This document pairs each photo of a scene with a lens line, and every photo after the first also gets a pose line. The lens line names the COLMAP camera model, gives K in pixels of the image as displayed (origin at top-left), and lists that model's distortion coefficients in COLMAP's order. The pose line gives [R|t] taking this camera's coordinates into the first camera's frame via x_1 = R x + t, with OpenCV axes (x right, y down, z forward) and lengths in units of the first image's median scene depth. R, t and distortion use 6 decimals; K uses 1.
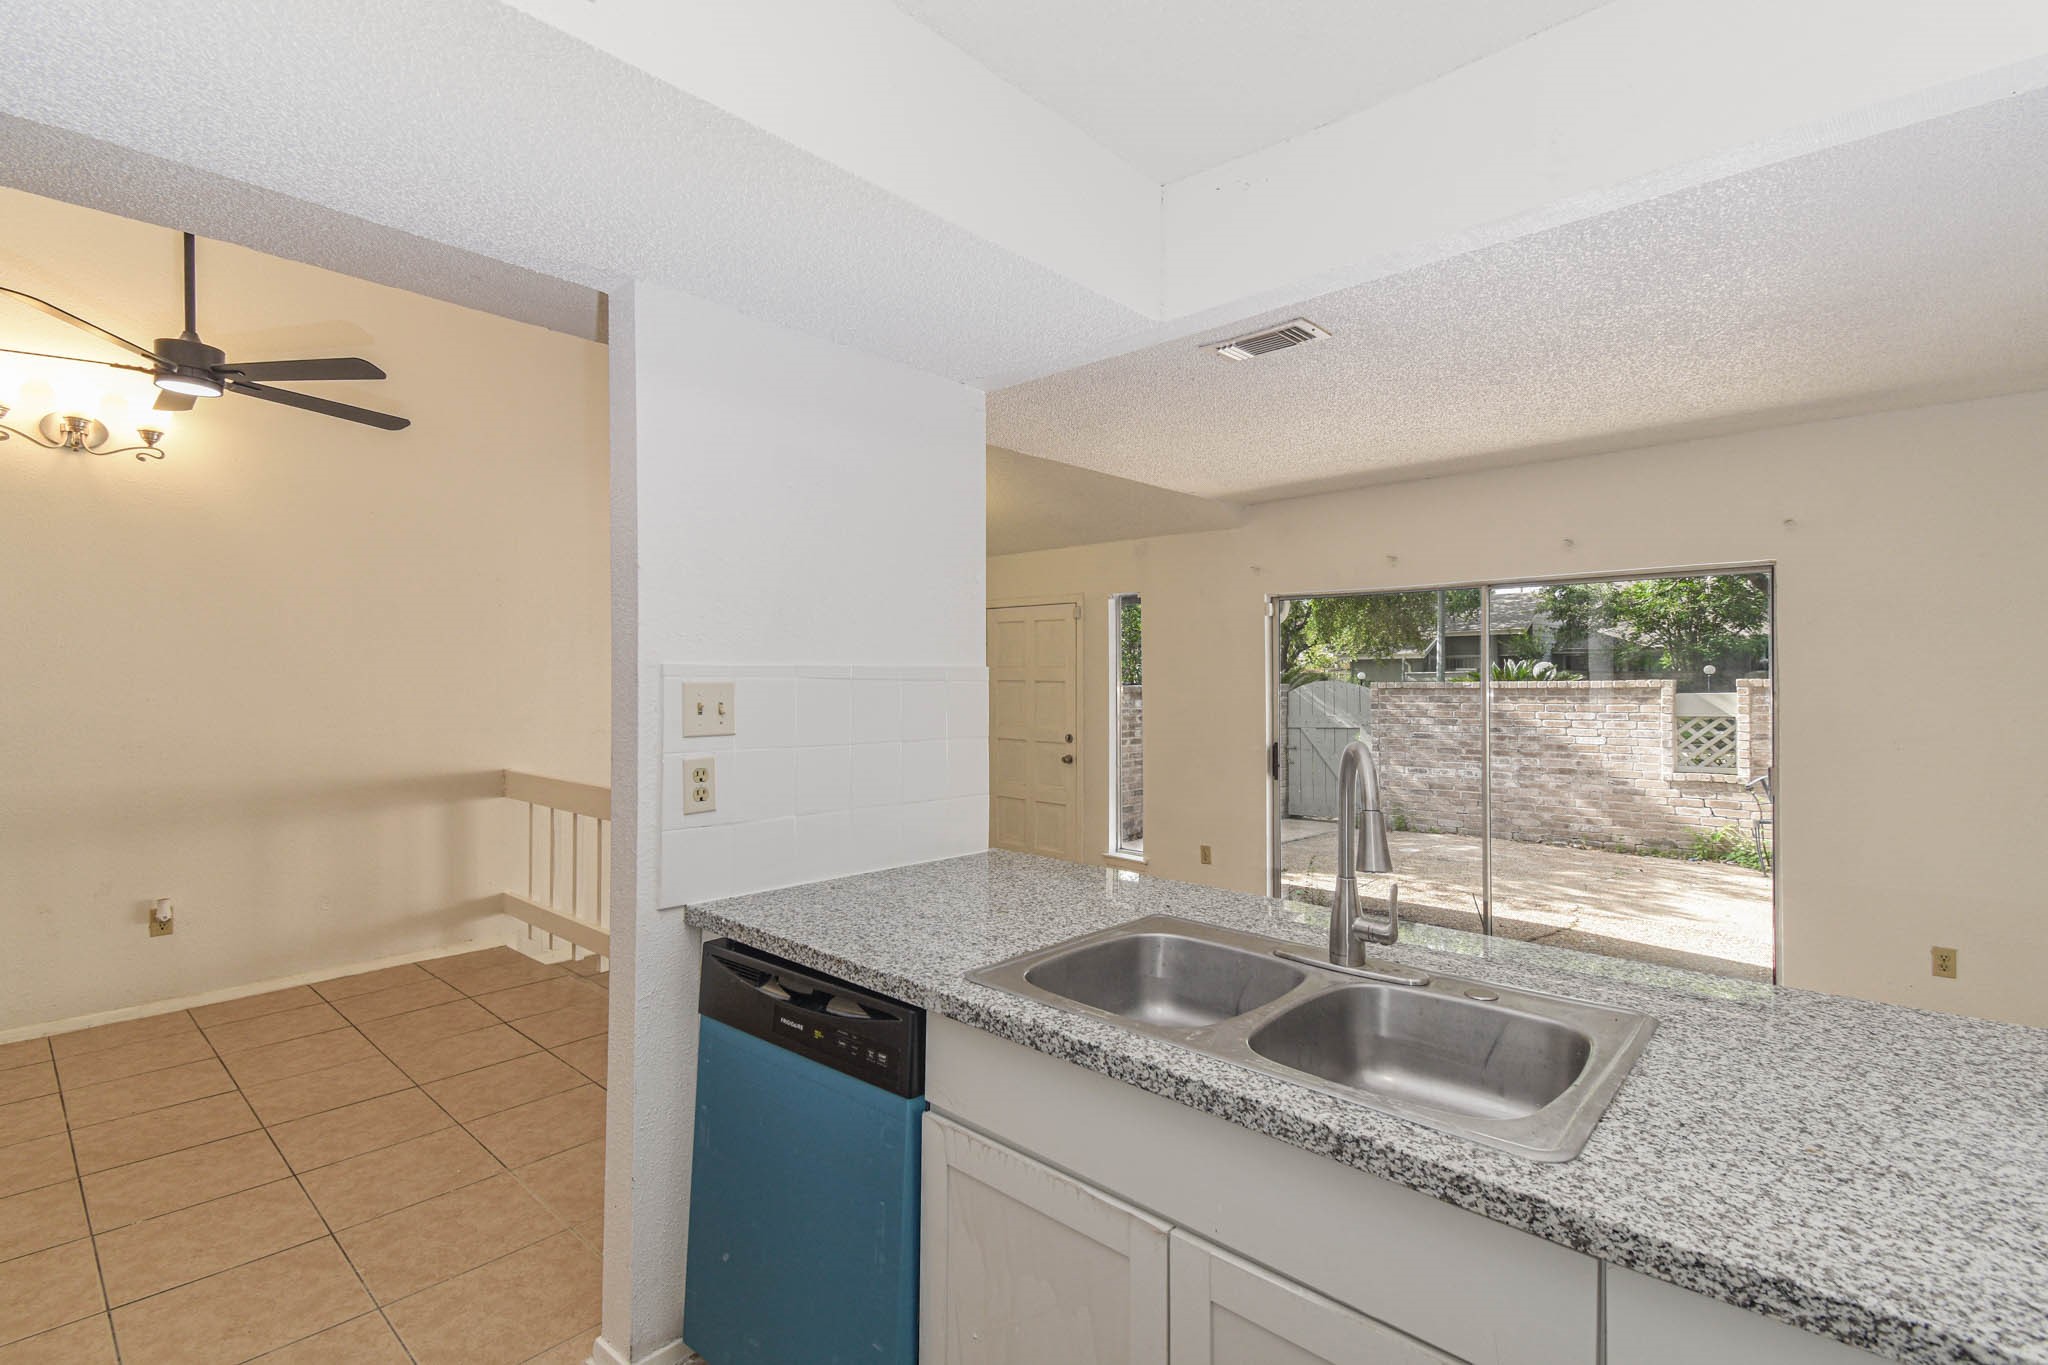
lens RADIAL K [[928.5, 0, 1033.7], [0, 928.5, 661.4], [0, 0, 1]] dist [0.014602, -0.000118]
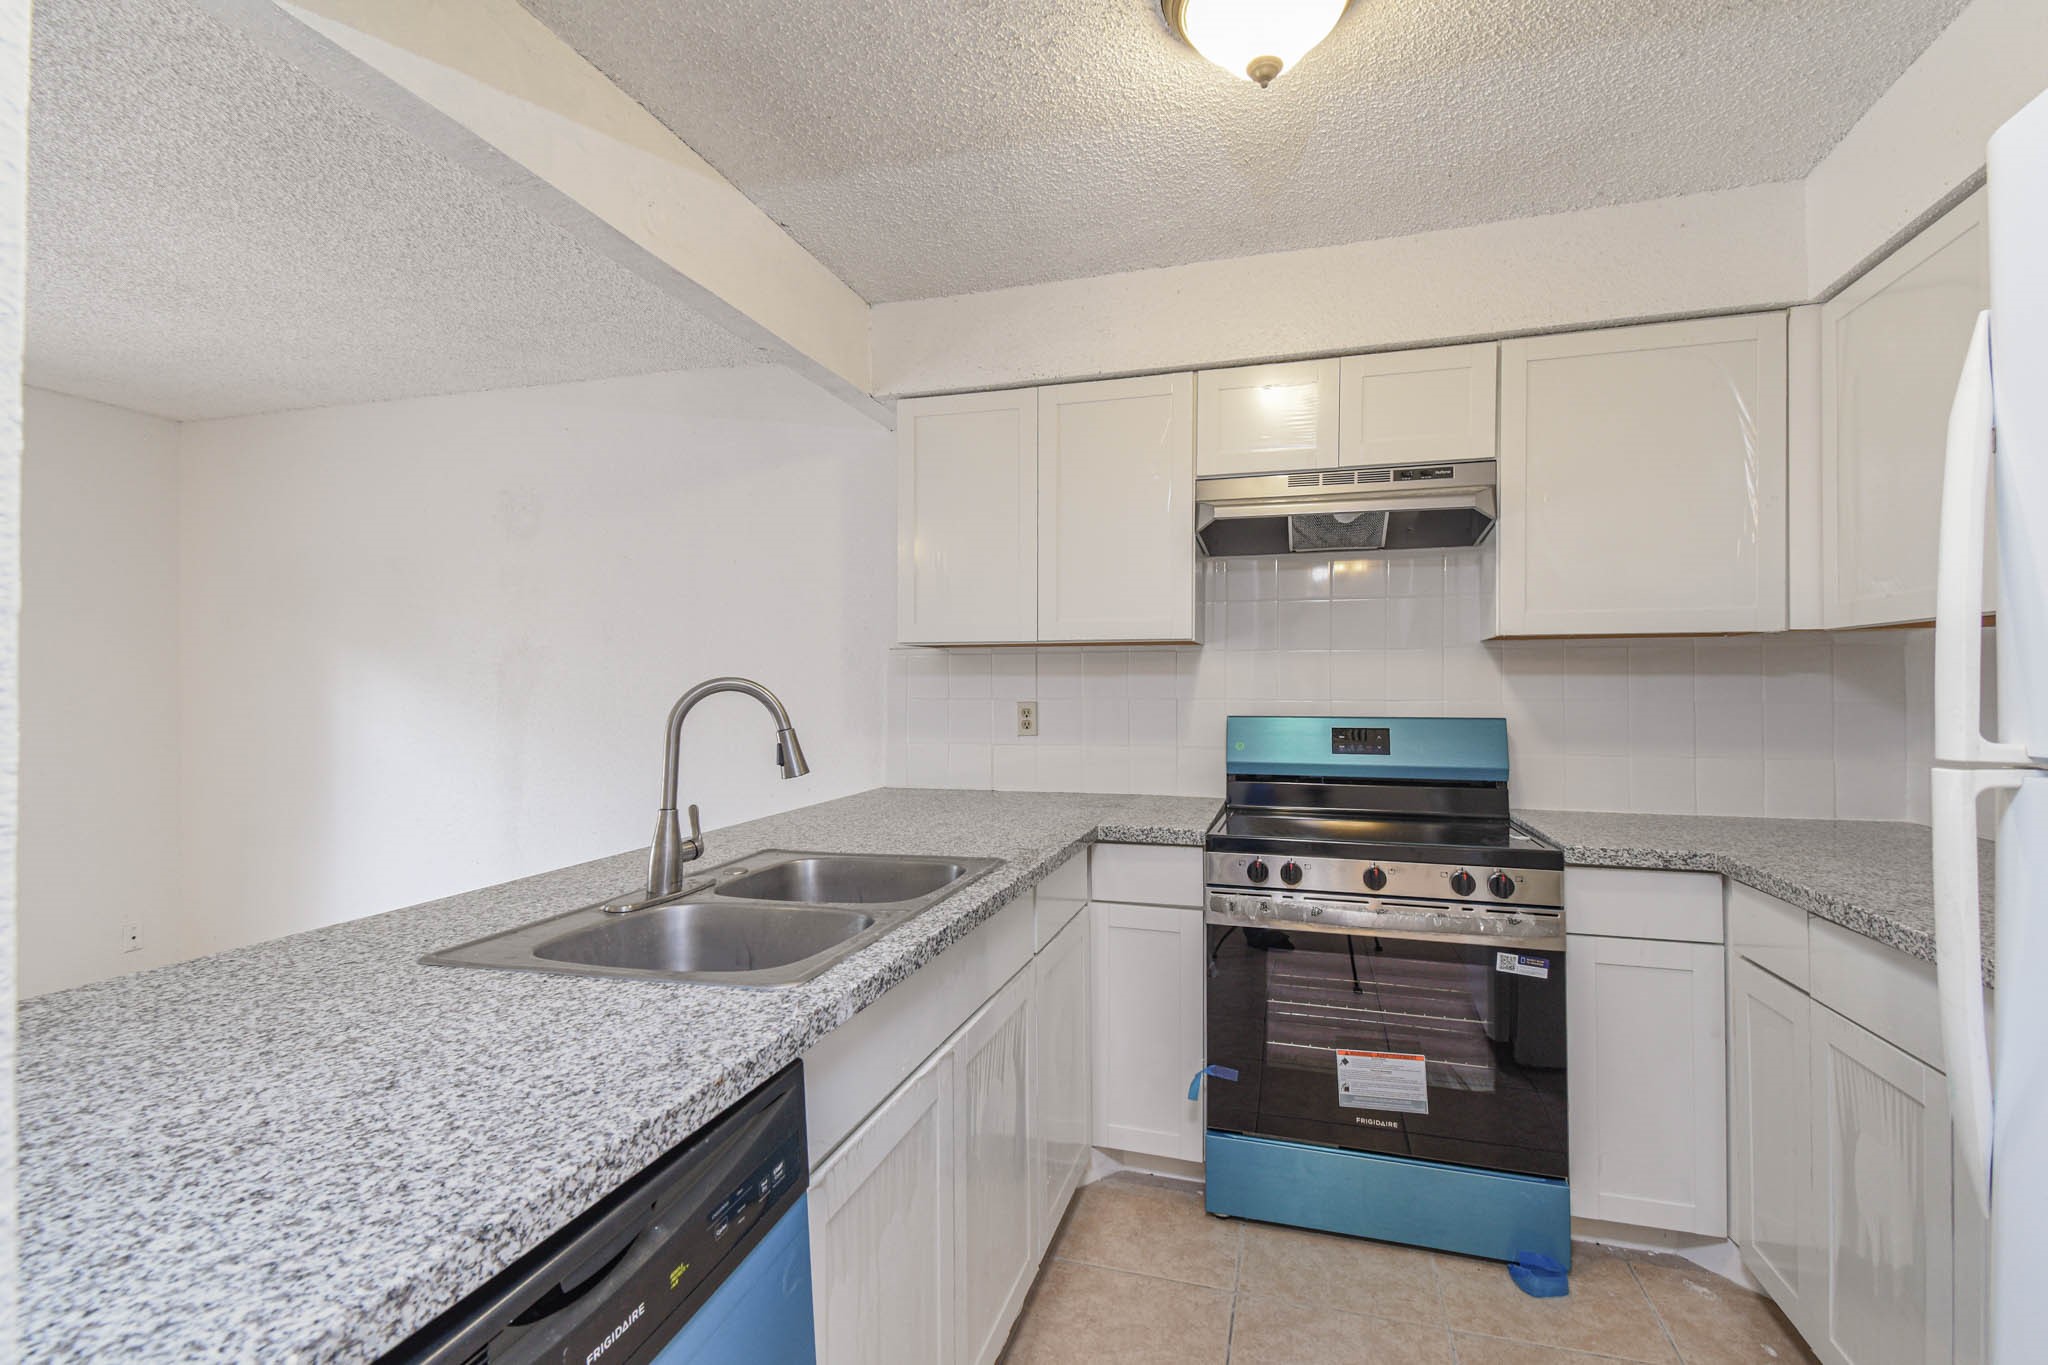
lens RADIAL K [[922.3, 0, 1024.0], [0, 922.3, 682.5], [0, 0, 1]] dist [0.018316, -0.000419]
pose [[-0.415918, 0.006341, 0.909380, -0.175998], [-0.010830, 0.999870, -0.011926, 0.021936], [-0.909338, -0.014809, -0.415795, 0.243572]]
